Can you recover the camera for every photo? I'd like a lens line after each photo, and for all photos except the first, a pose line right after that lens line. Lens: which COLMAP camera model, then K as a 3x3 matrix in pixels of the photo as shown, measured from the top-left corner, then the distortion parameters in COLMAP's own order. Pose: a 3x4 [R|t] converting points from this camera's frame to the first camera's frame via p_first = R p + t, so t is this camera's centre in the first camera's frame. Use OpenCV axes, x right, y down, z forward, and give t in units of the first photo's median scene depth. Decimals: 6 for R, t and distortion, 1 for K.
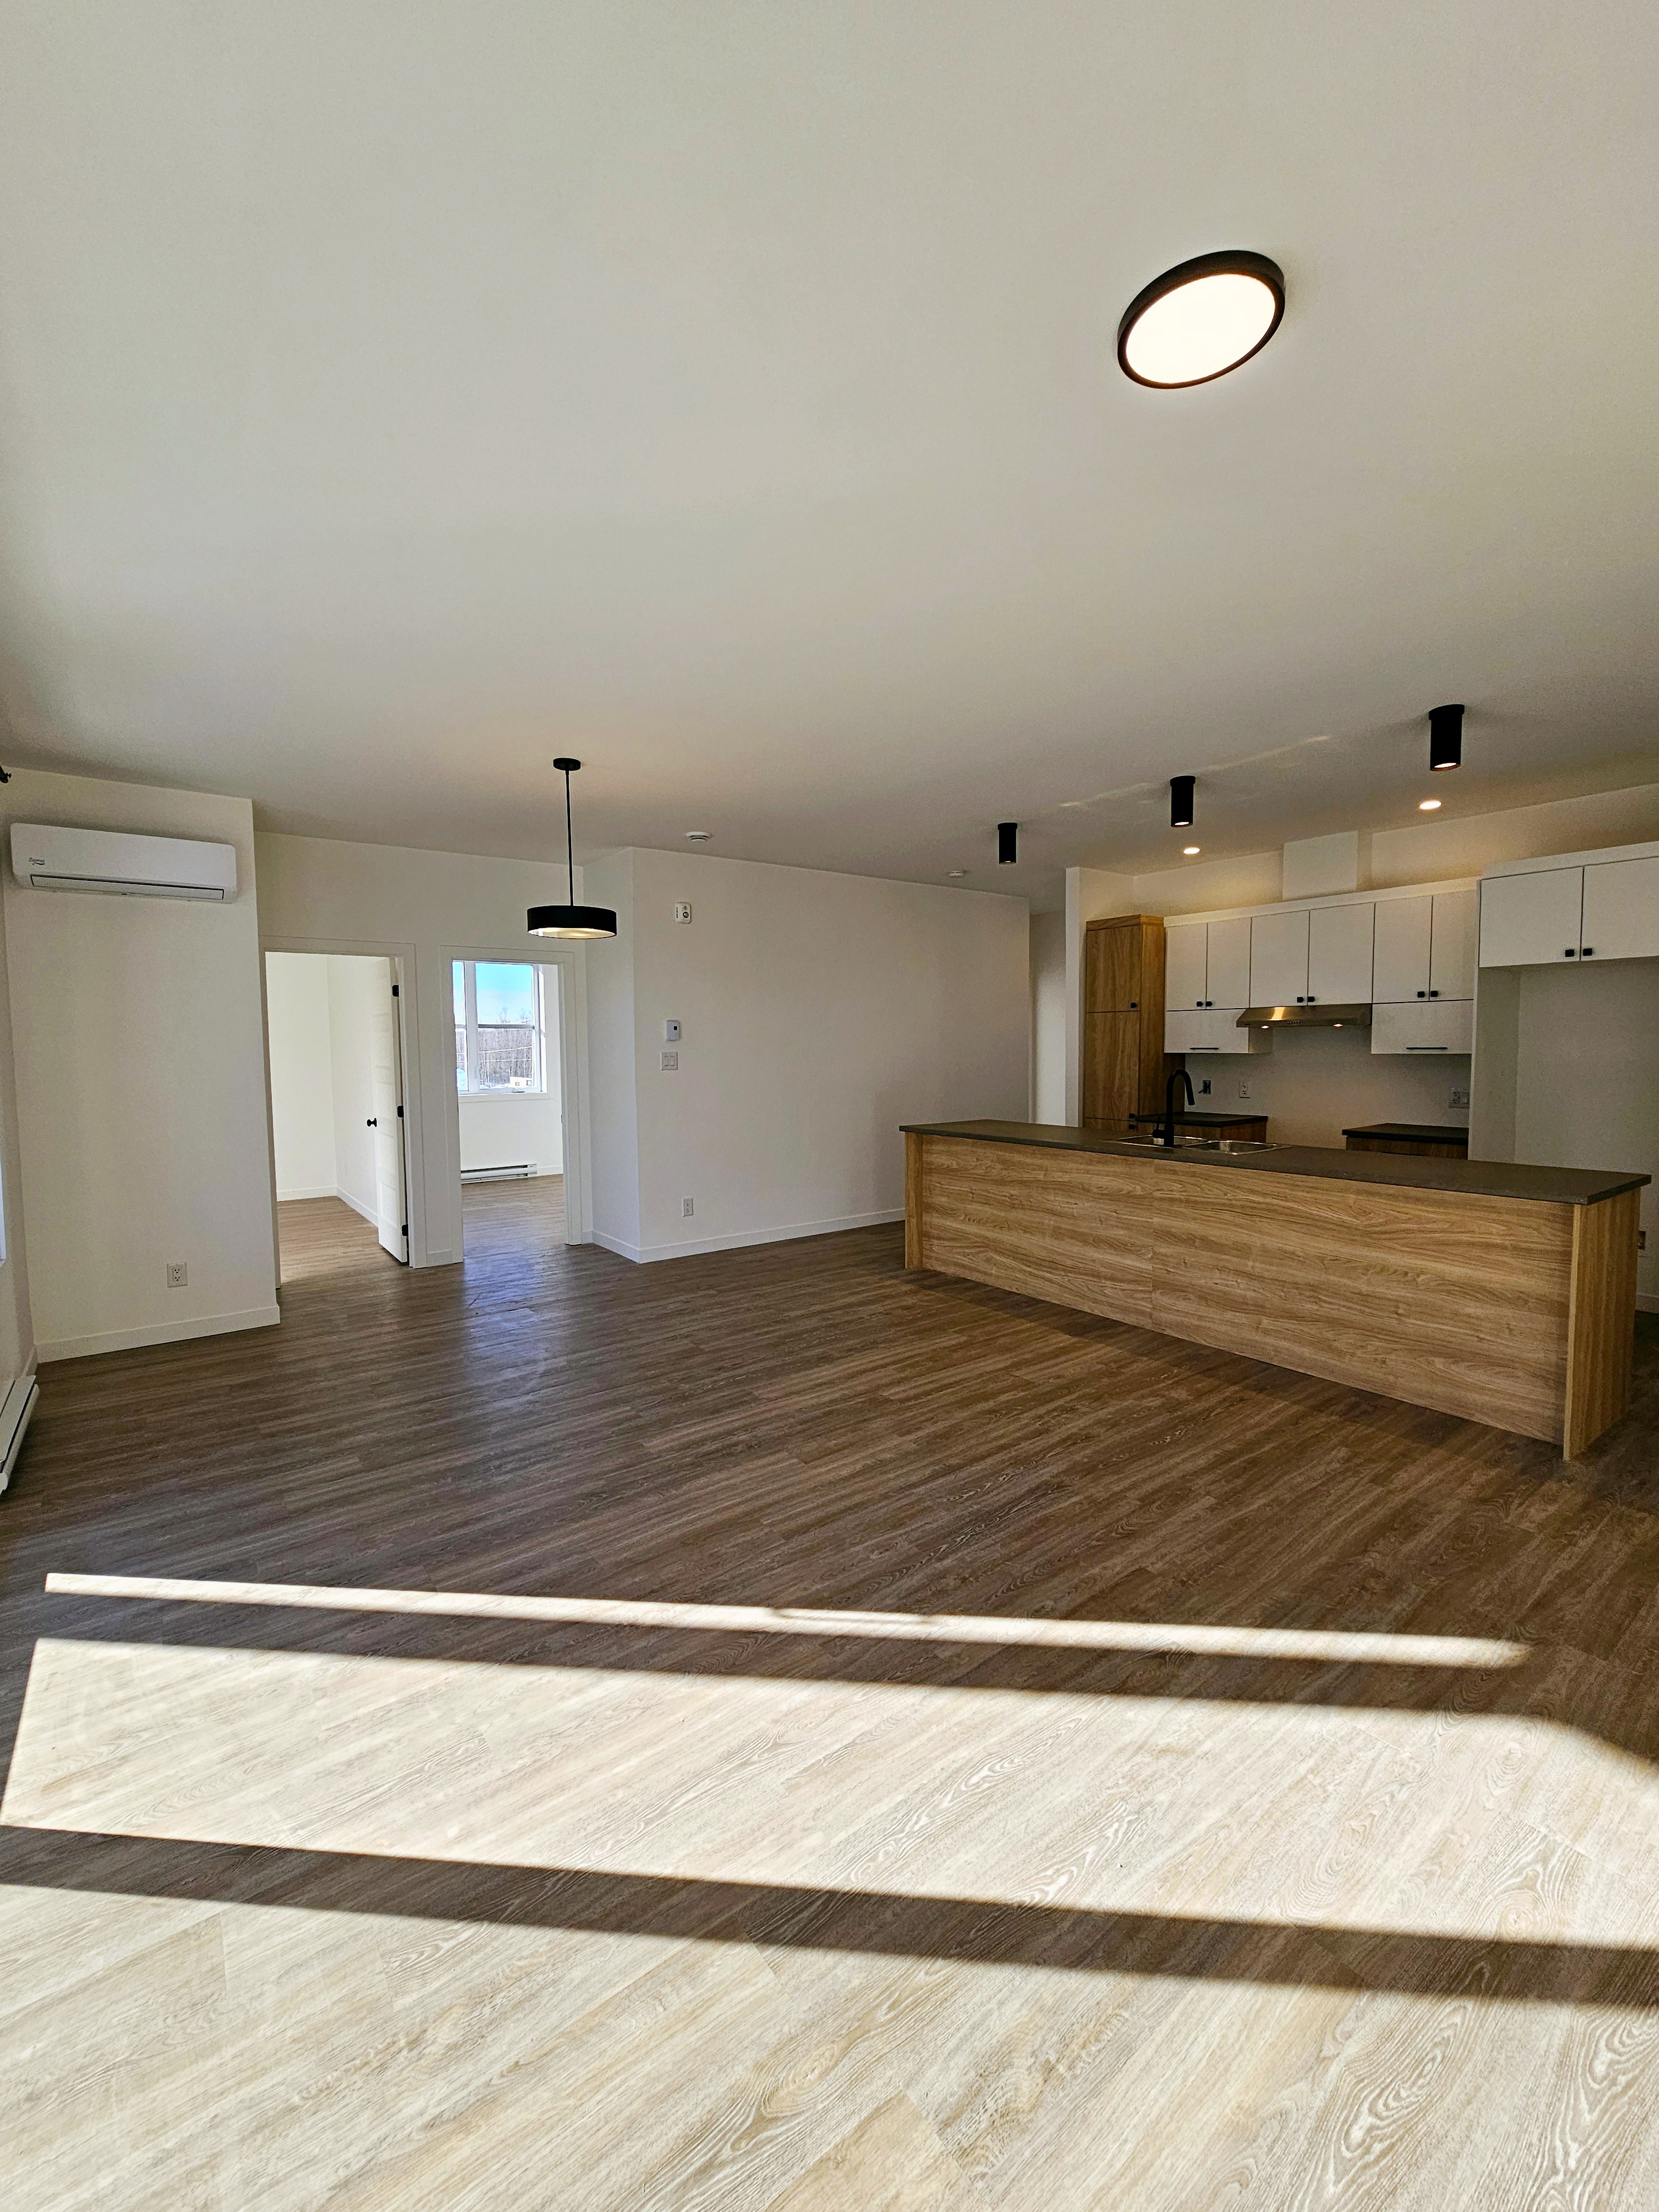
lens RADIAL K [[898.3, 0, 824.5], [0, 898.3, 1097.8], [0, 0, 1]] dist [0.000201, -0.000092]
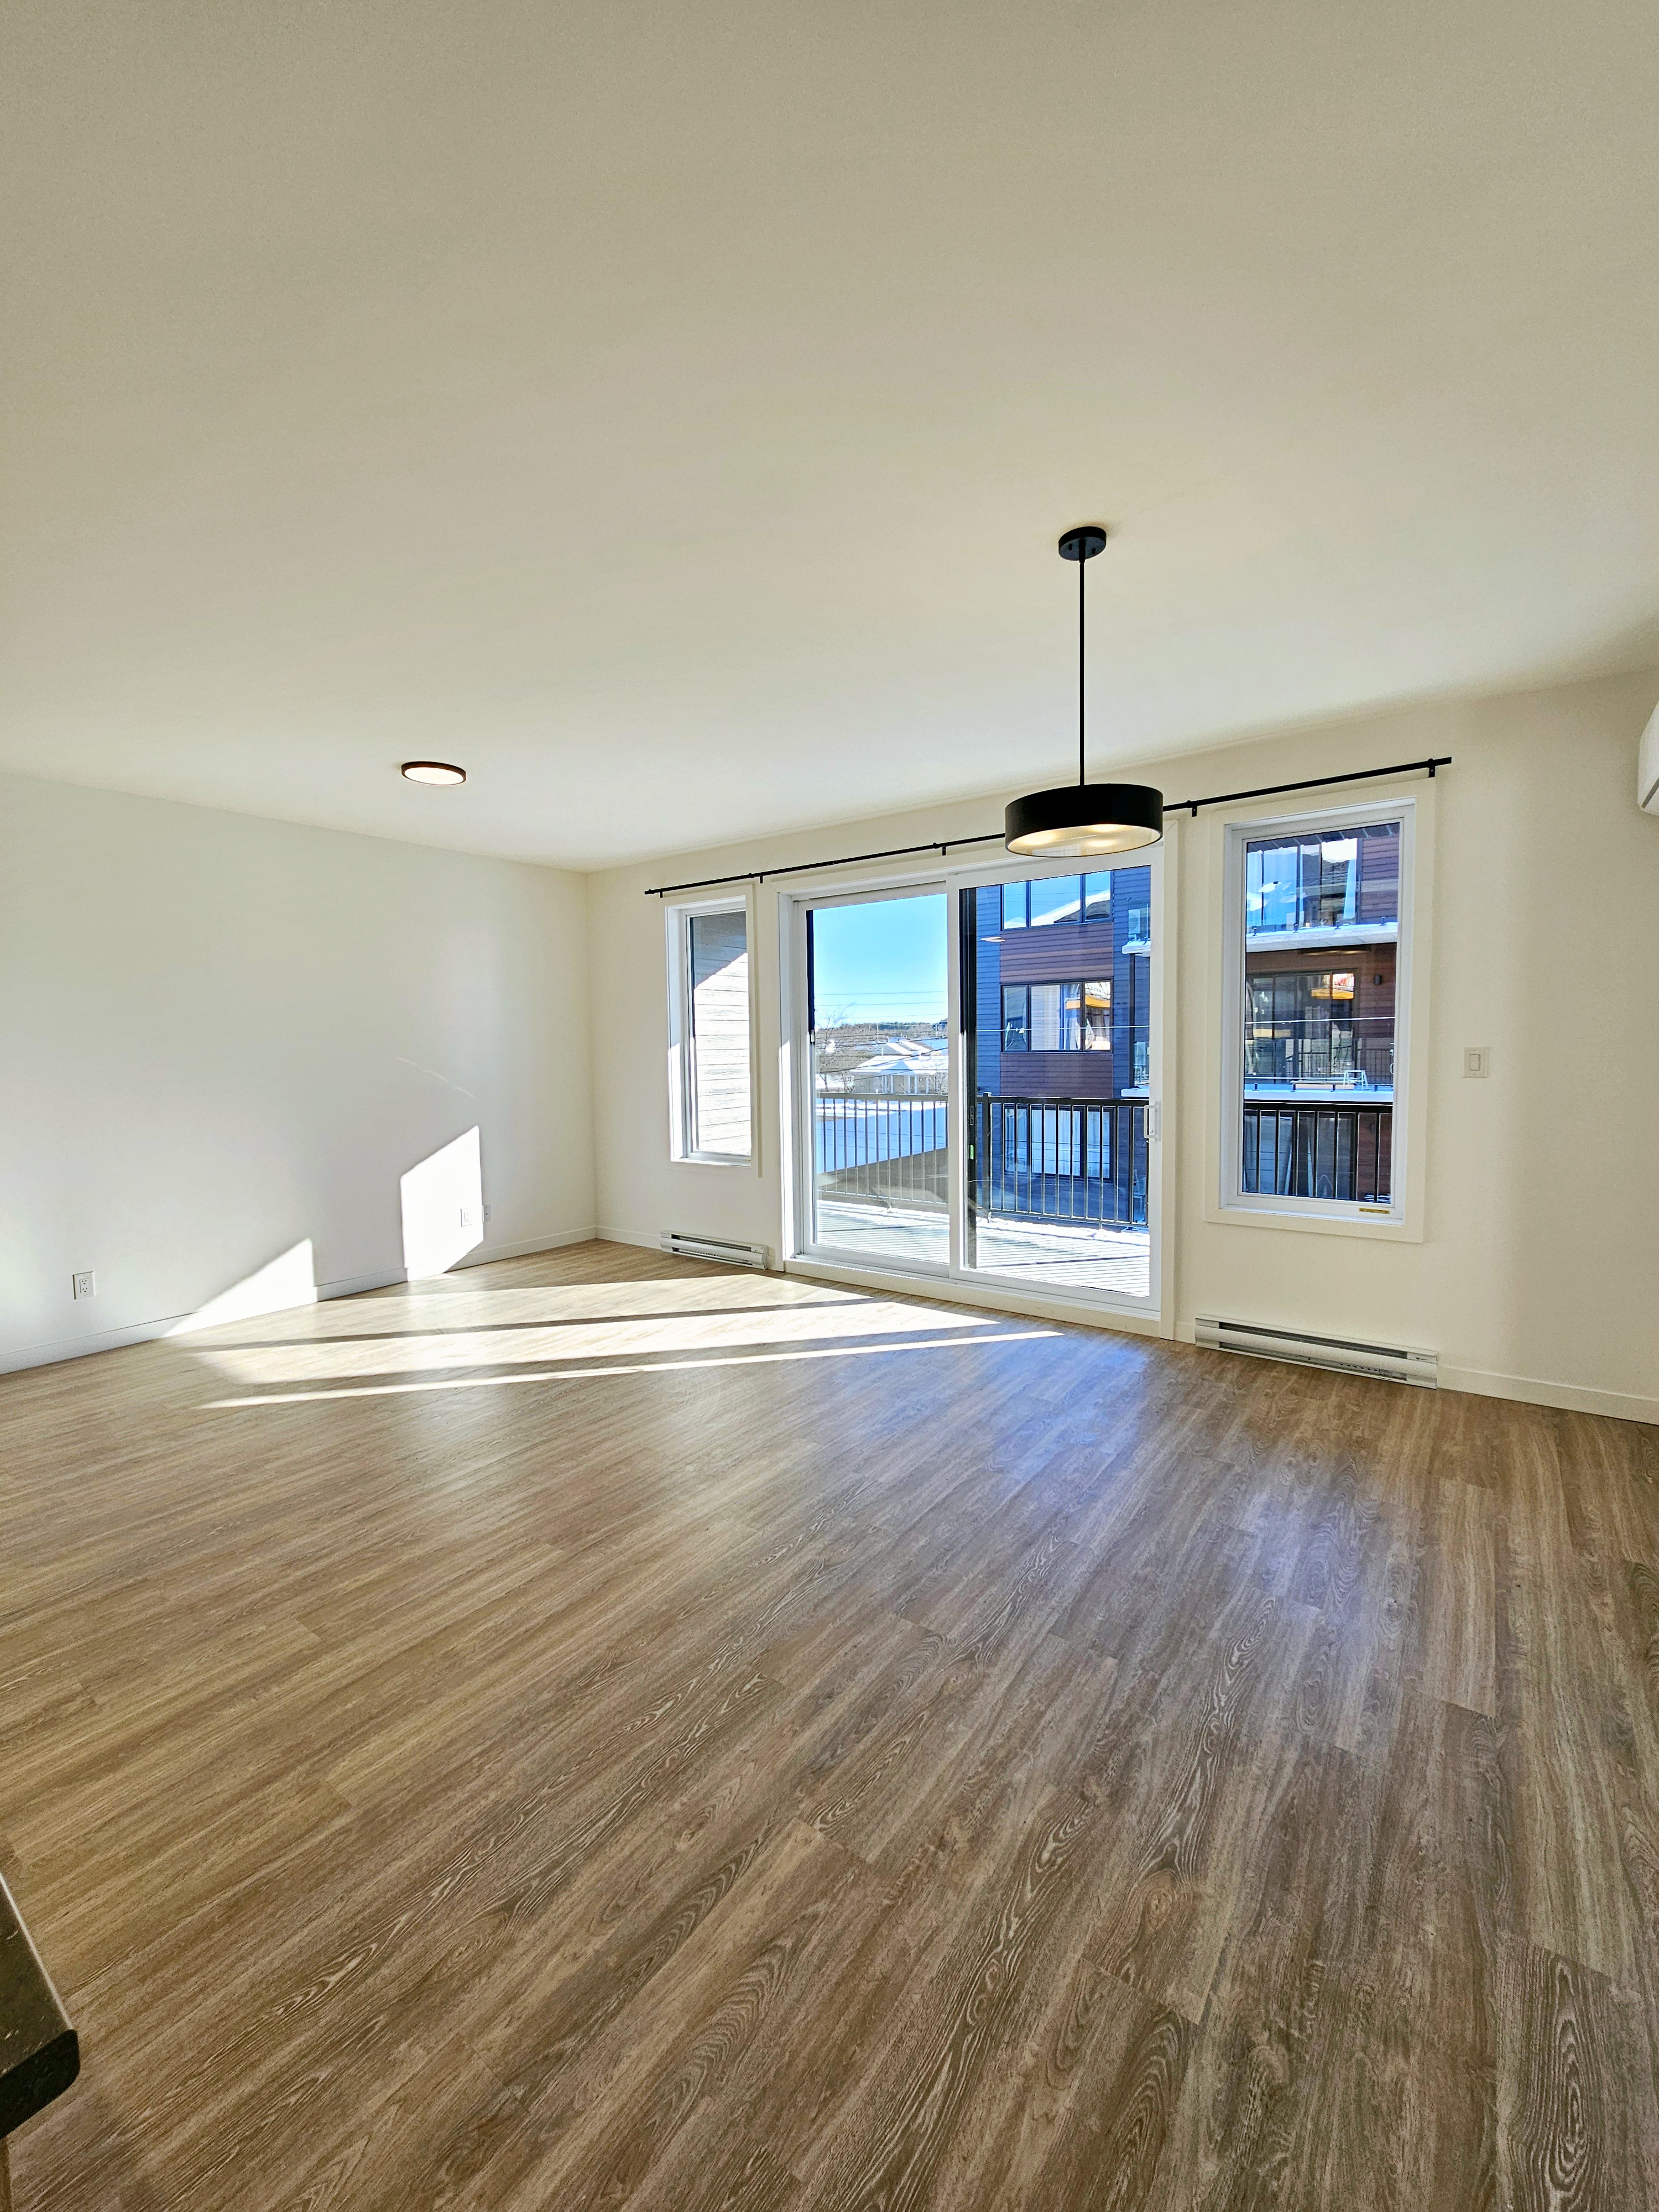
lens RADIAL K [[893.8, 0, 823.2], [0, 893.8, 1101.5], [0, 0, 1]] dist [0.001008, 0.000078]
pose [[-0.957532, 0.043376, -0.285046, 0.049262], [0.008079, 0.992267, 0.123857, -0.096258], [0.288214, 0.116294, -0.950478, 1.580744]]
